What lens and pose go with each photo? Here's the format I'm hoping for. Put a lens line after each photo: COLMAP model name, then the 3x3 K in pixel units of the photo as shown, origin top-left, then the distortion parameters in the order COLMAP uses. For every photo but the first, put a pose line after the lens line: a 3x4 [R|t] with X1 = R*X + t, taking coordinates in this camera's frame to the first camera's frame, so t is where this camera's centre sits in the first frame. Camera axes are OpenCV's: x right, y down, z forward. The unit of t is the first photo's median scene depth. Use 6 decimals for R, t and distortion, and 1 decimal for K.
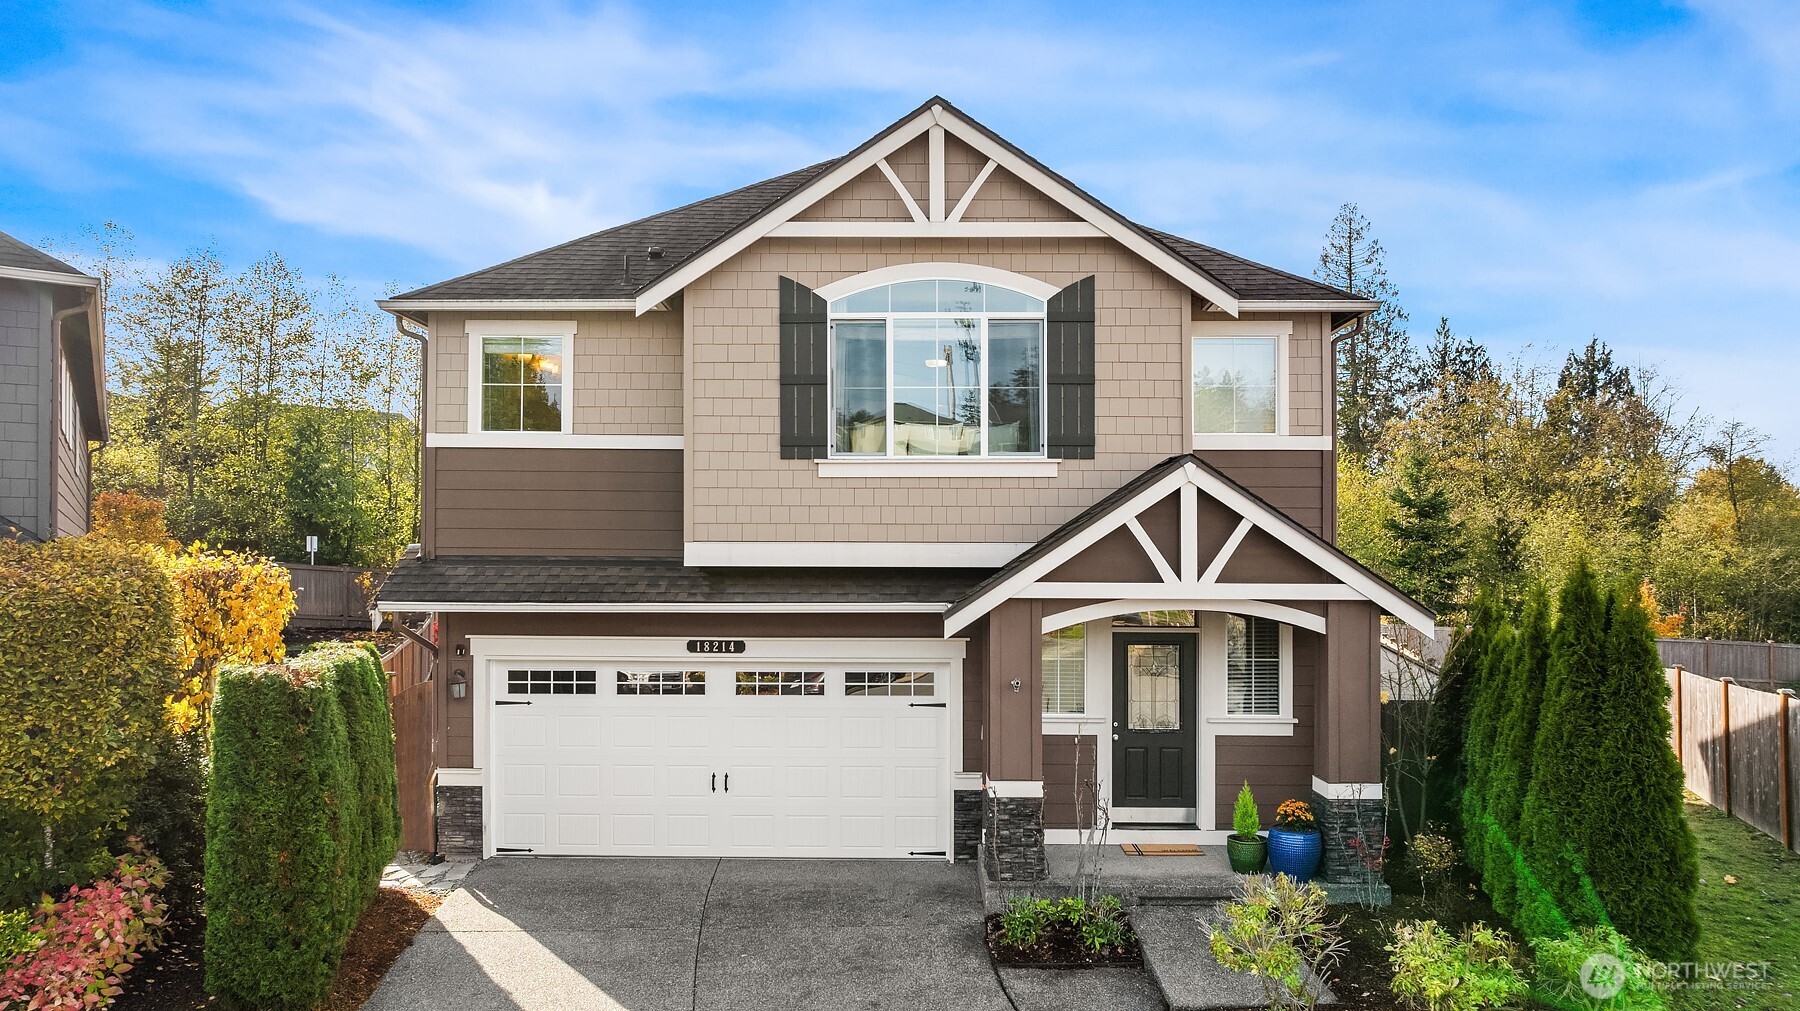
lens RADIAL K [[1250.5, 0, 900.6], [0, 1250.5, 583.5], [0, 0, 1]] dist [-0.050373, 0.069247]
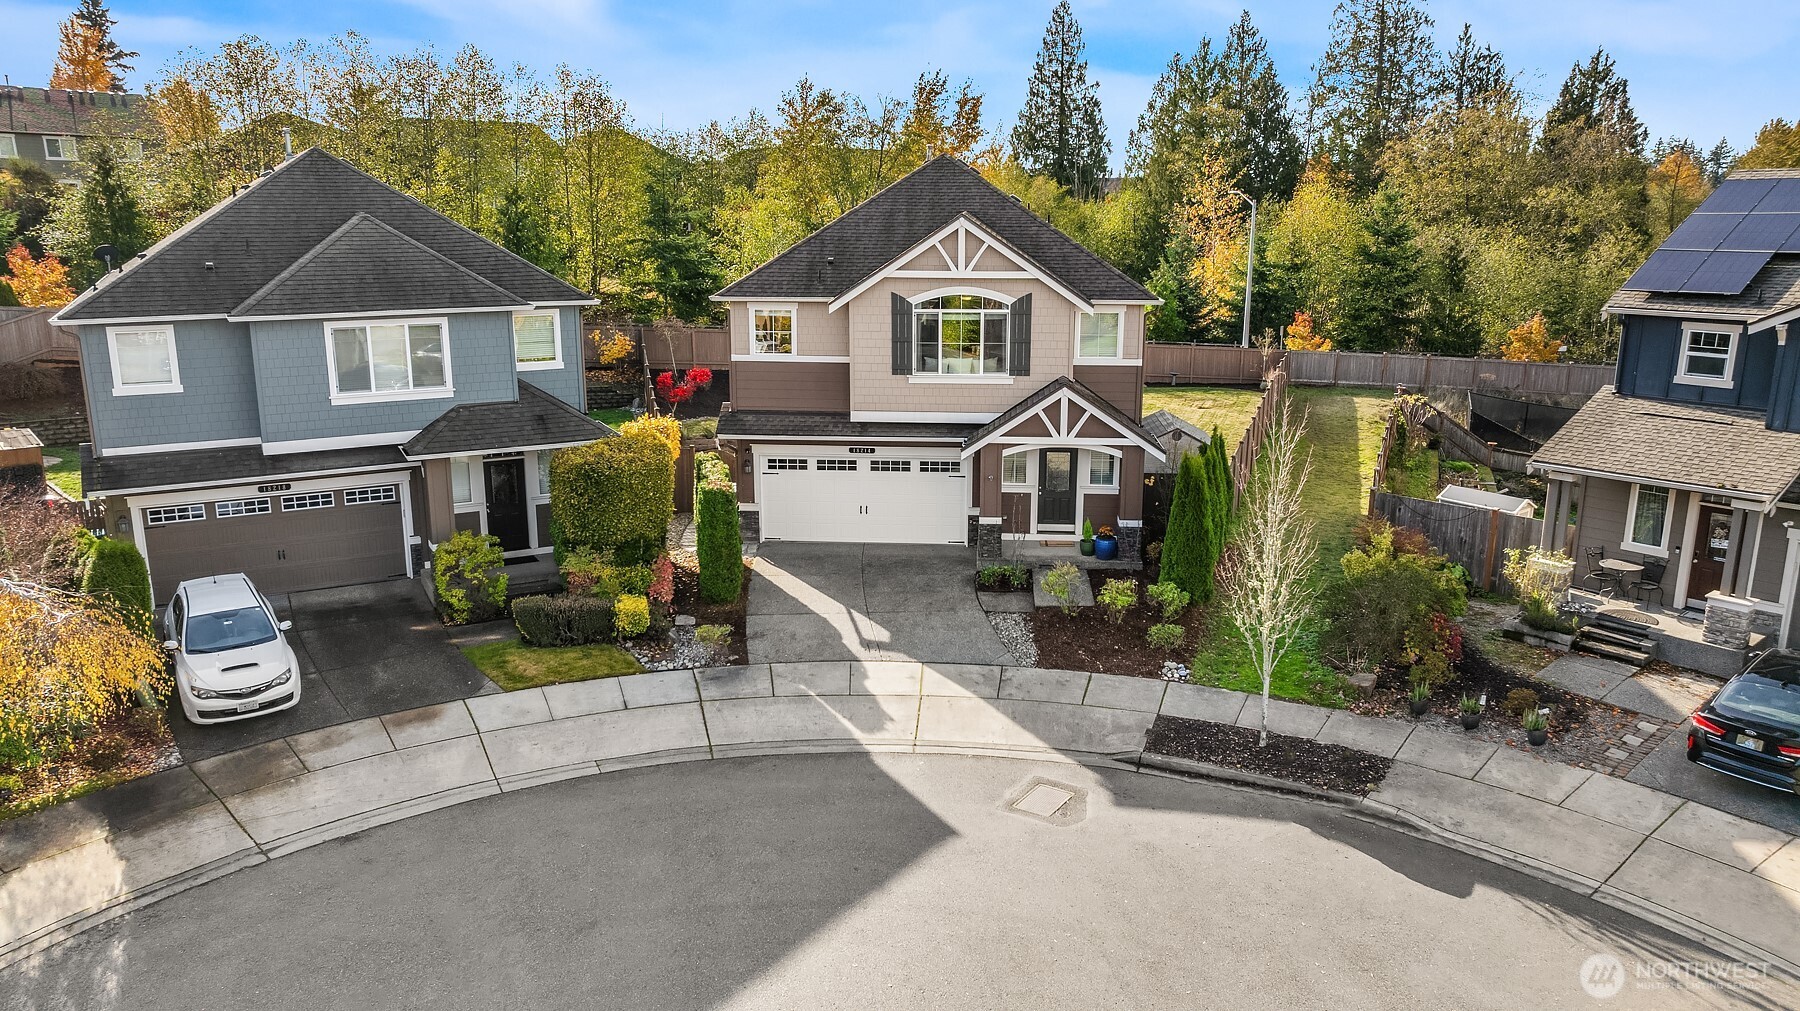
lens RADIAL K [[1181.6, 0, 889.3], [0, 1181.6, 520.8], [0, 0, 1]] dist [-0.015733, -0.002887]
pose [[0.998122, 0.010145, -0.060409, 0.031384], [0.004315, 0.972095, 0.234547, -0.346220], [0.061103, -0.234368, 0.970226, -1.145855]]
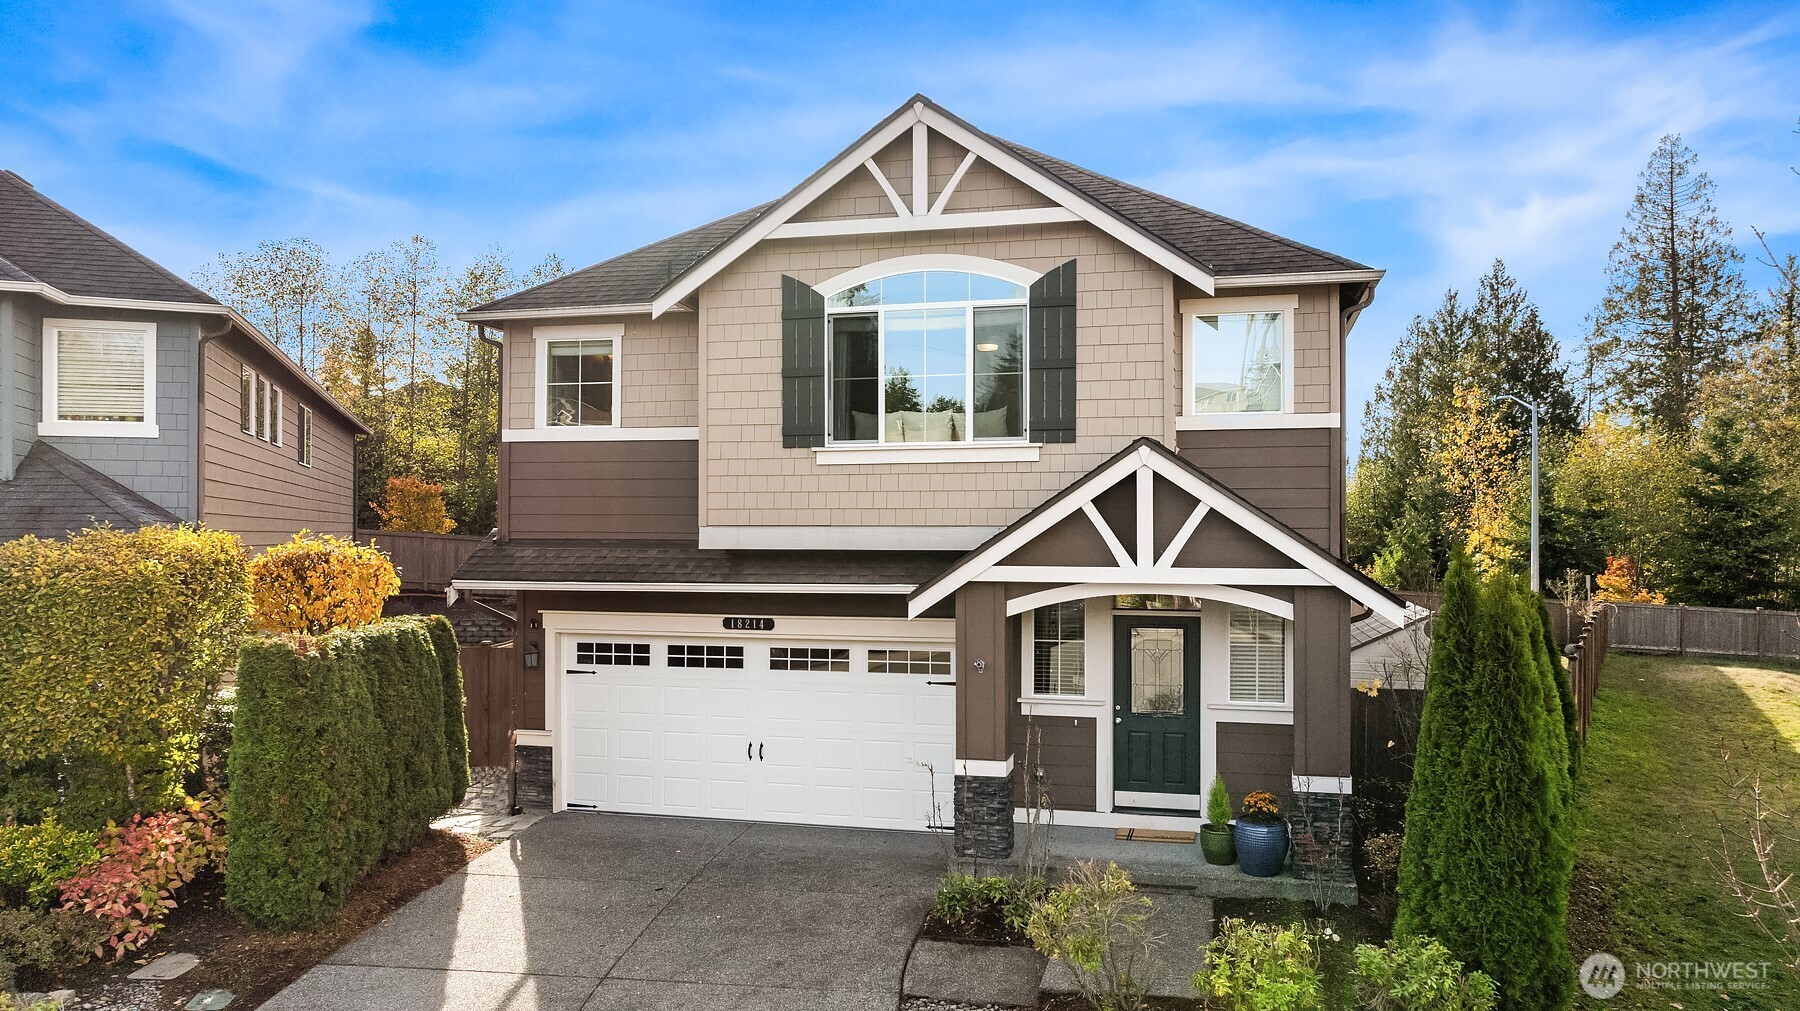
lens RADIAL K [[1248.9, 0, 901.7], [0, 1248.9, 559.8], [0, 0, 1]] dist [-0.042177, 0.043703]
pose [[0.973434, 0.002255, -0.228958, 0.245071], [-0.001443, 0.999992, 0.003712, -0.008892], [0.228964, -0.003283, 0.973429, -0.007982]]
